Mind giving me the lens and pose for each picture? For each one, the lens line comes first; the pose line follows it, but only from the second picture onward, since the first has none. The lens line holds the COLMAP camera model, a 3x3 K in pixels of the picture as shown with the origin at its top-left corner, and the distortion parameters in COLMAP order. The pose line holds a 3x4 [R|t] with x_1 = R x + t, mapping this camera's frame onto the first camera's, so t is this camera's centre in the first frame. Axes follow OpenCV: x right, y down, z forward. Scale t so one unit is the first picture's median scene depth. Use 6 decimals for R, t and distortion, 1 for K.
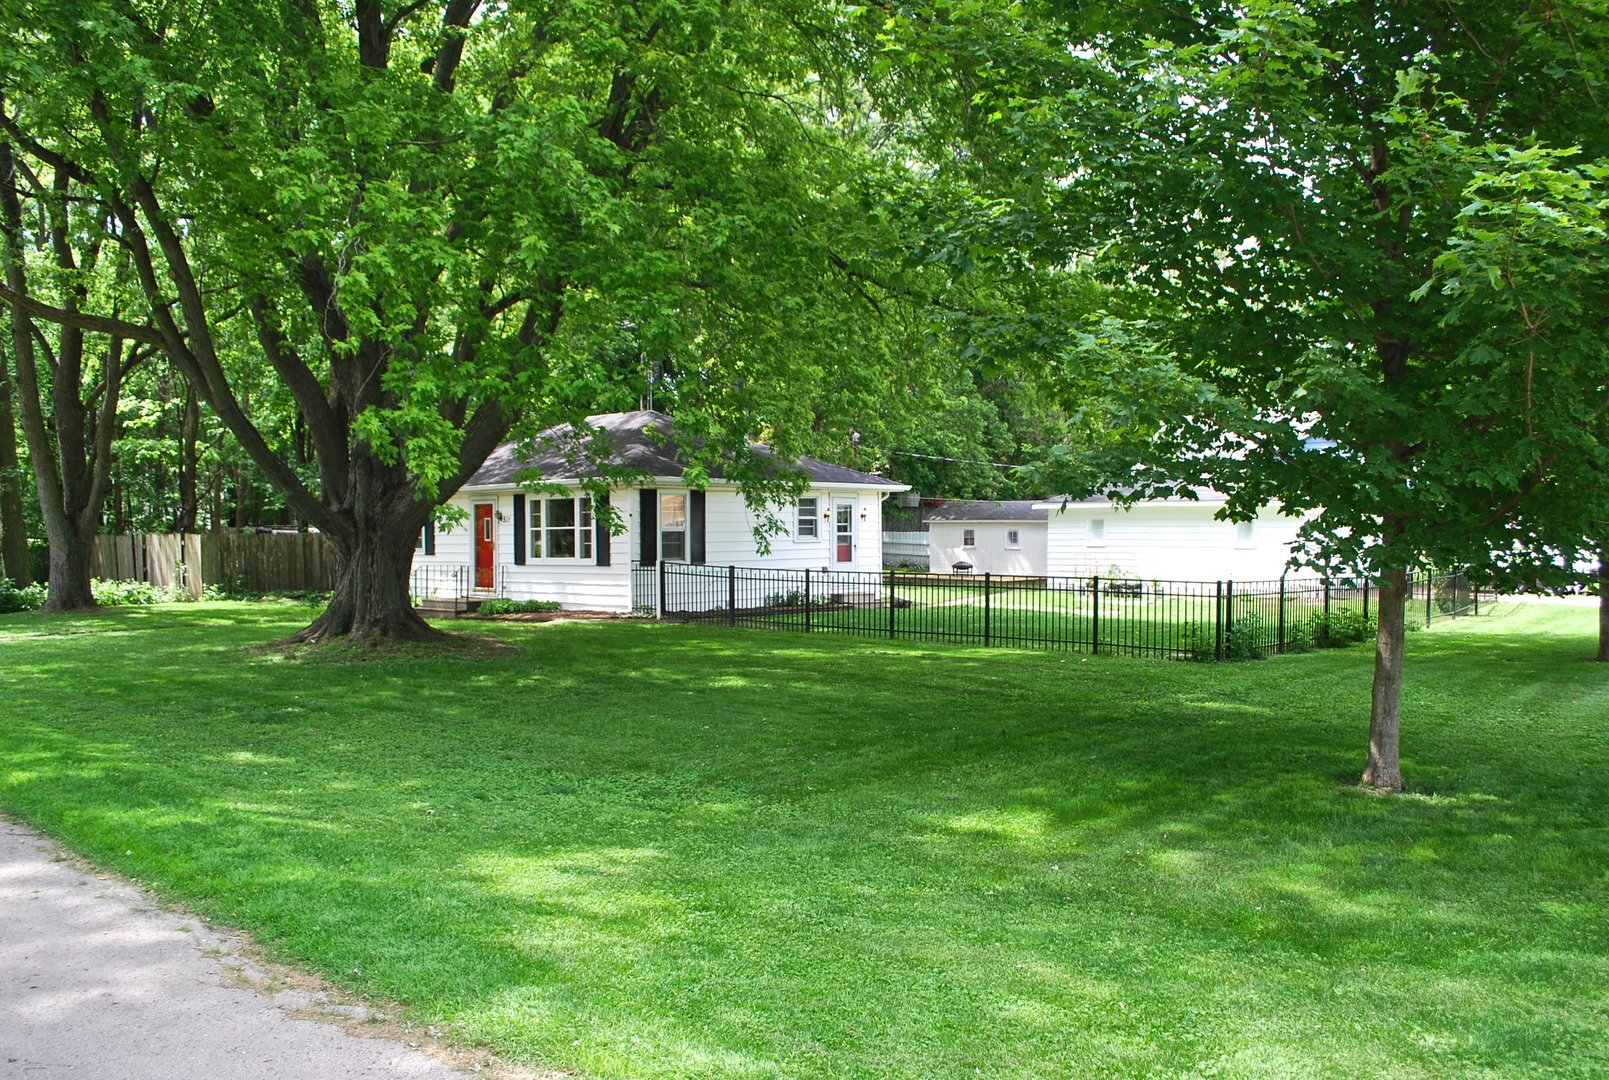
lens RADIAL K [[1275.6, 0, 804.5], [0, 1275.6, 540.0], [0, 0, 1]] dist [-0.074747, 0.002869]
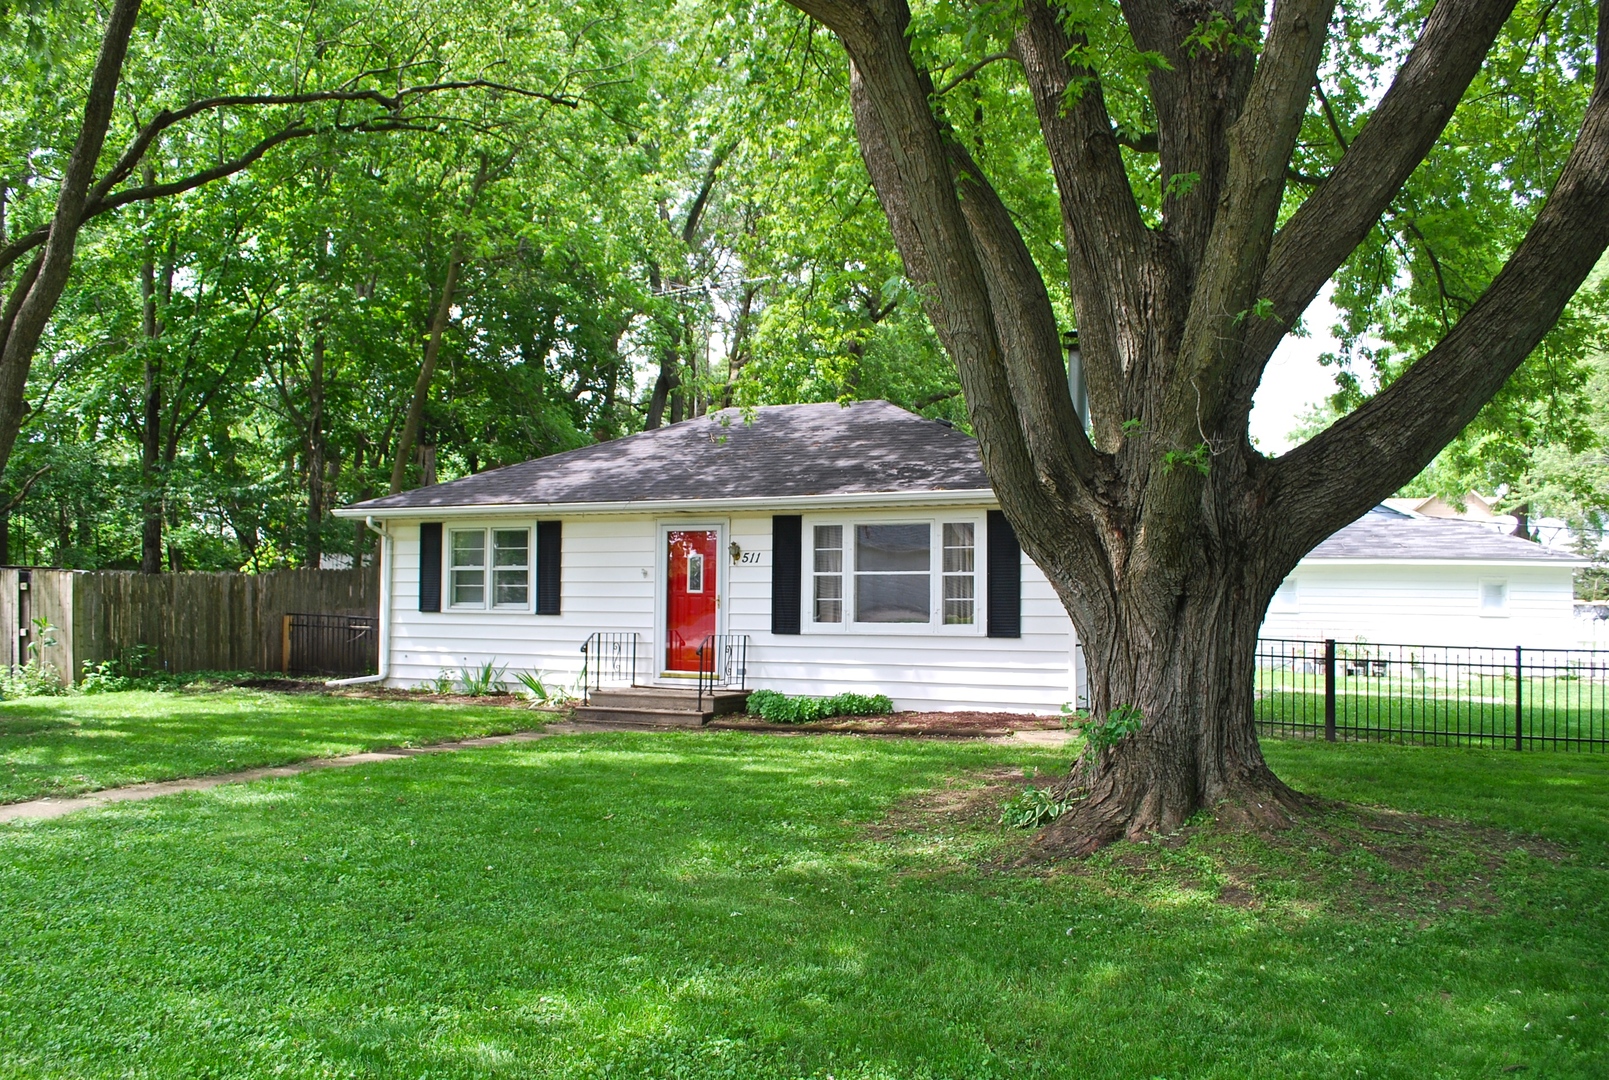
lens RADIAL K [[1275.6, 0, 804.5], [0, 1275.6, 540.0], [0, 0, 1]] dist [-0.074747, 0.002869]
pose [[0.946229, 0.022971, 0.322680, -0.412550], [-0.010666, 0.999149, -0.039851, -0.000702], [-0.323321, 0.034267, 0.945669, 0.432415]]
